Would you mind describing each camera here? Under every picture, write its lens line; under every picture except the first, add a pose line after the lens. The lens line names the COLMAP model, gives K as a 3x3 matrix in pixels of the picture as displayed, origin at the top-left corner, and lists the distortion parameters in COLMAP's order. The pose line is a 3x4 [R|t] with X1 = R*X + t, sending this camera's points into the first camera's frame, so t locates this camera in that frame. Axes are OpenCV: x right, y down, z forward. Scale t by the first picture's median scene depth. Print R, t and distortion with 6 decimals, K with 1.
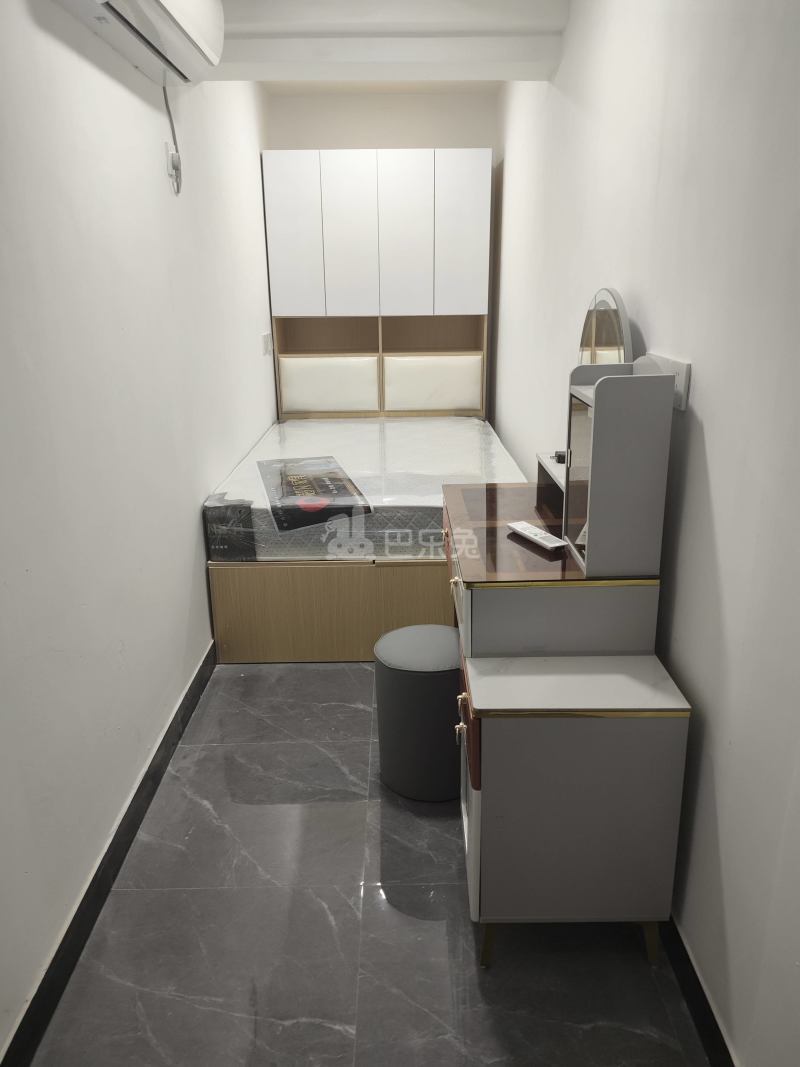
lens RADIAL K [[782.8, 0, 403.5], [0, 782.8, 532.5], [0, 0, 1]] dist [0.114962, -0.197012]
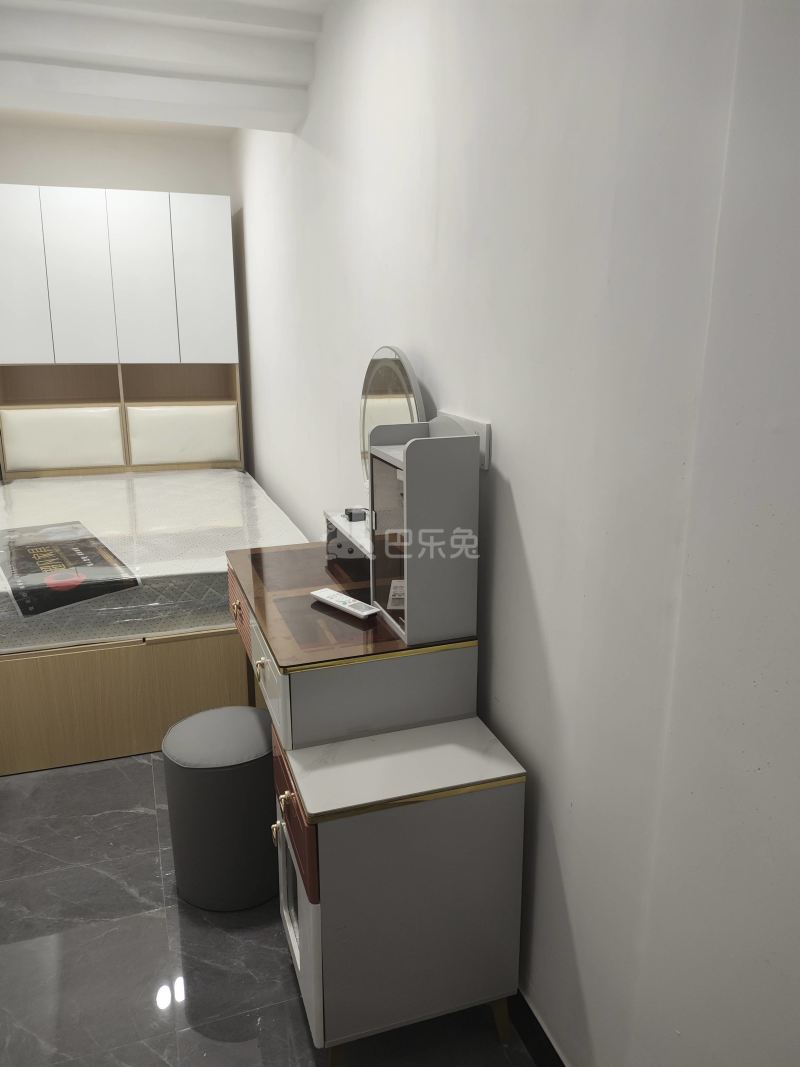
lens RADIAL K [[782.8, 0, 403.5], [0, 782.8, 532.5], [0, 0, 1]] dist [0.114962, -0.197012]
pose [[0.945365, -0.065910, 0.319281, -0.039009], [0.082357, 0.995868, -0.038274, -0.025673], [-0.315439, 0.062477, 0.946887, 0.054062]]
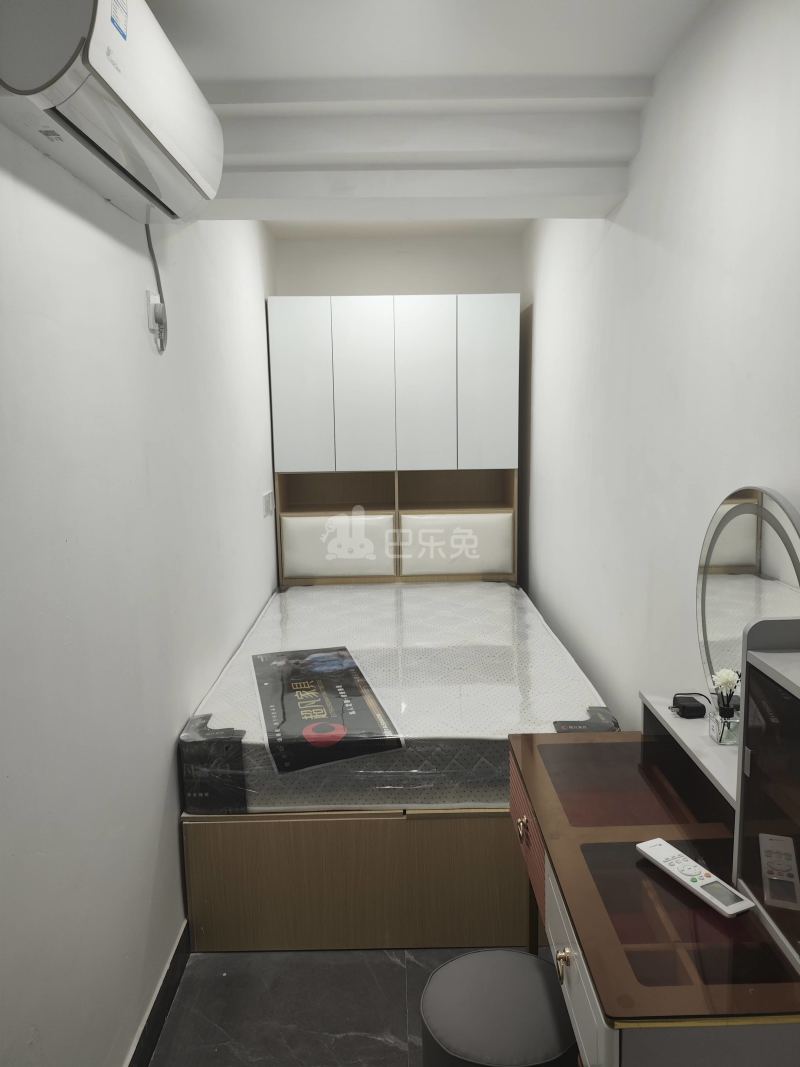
lens RADIAL K [[781.4, 0, 400.0], [0, 781.4, 533.5], [0, 0, 1]] dist [0.139257, -0.230857]
pose [[0.999982, -0.006021, 0.000393, -0.041318], [0.006012, 0.988742, -0.149510, -0.114424], [0.000511, 0.149510, 0.988760, 0.219015]]
